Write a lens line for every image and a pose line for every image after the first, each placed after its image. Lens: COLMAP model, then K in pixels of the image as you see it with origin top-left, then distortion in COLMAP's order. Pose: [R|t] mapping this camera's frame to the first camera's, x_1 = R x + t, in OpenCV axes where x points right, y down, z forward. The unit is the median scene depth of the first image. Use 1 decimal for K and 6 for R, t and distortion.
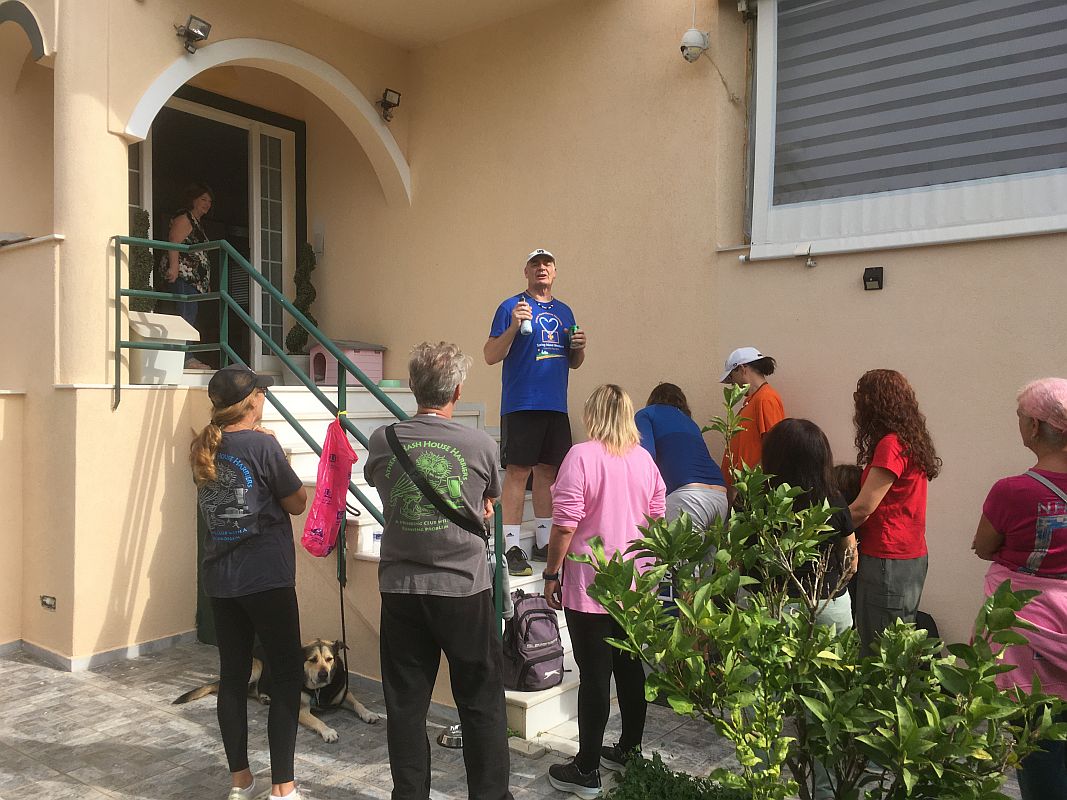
lens RADIAL K [[893.2, 0, 533.0], [0, 893.2, 421.8], [0, 0, 1]] dist [0.047703, -0.000714]
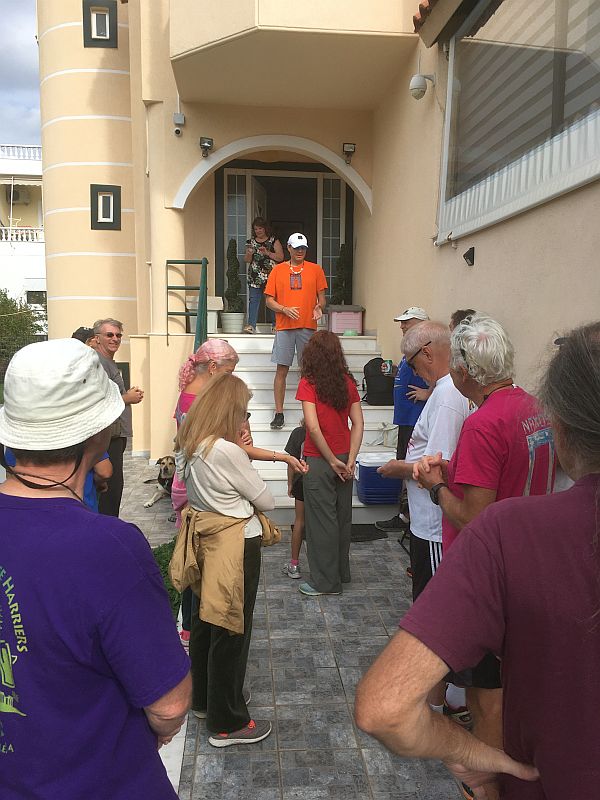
lens RADIAL K [[669.7, 0, 336.8], [0, 669.7, 397.3], [0, 0, 1]] dist [0.047703, -0.000714]
pose [[0.722326, 0.075160, -0.687456, 0.874495], [-0.029233, 0.996506, 0.078233, -0.028579], [0.690935, -0.036413, 0.722000, 0.169832]]
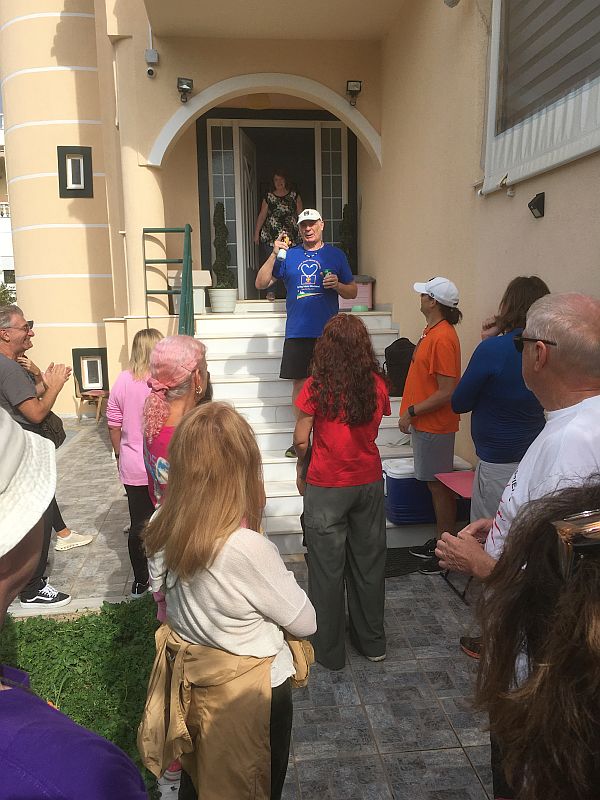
lens RADIAL K [[677.3, 0, 300.0], [0, 677.3, 400.0], [0, 0, 1]] dist [0.058011, -0.005184]
pose [[0.697299, 0.089394, -0.711184, 0.708144], [-0.000821, 0.992291, 0.123924, -0.042730], [0.716780, -0.085828, 0.691997, 0.287428]]
